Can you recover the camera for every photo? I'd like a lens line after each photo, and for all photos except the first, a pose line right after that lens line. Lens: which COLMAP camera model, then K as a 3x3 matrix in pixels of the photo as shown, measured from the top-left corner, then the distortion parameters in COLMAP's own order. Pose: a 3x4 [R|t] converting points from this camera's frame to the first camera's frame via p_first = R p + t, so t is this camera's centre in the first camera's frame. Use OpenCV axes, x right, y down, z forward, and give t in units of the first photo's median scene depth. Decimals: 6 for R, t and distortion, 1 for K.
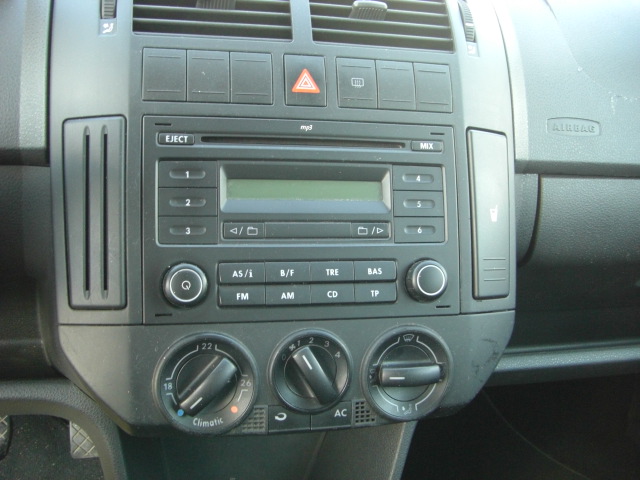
lens RADIAL K [[725.7, 0, 320.0], [0, 725.7, 240.0], [0, 0, 1]] dist [-0.156815, 0.028235]
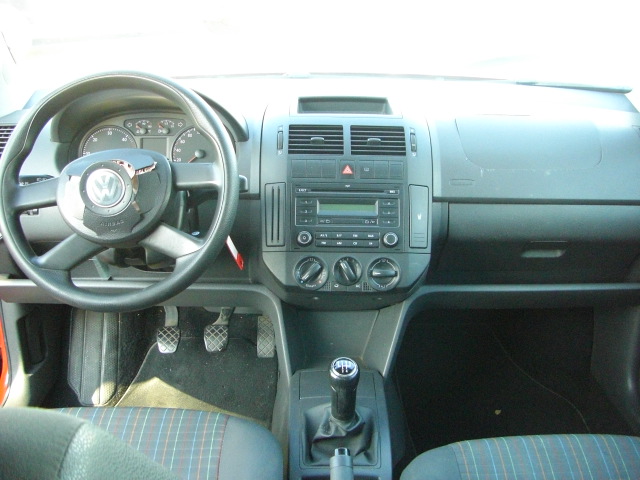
lens RADIAL K [[725.7, 0, 320.0], [0, 725.7, 240.0], [0, 0, 1]] dist [-0.156815, 0.028235]
pose [[0.975548, -0.002969, -0.219766, 0.512657], [-0.014992, 0.996681, -0.080014, 0.294047], [0.219274, 0.081353, 0.972266, -1.823403]]
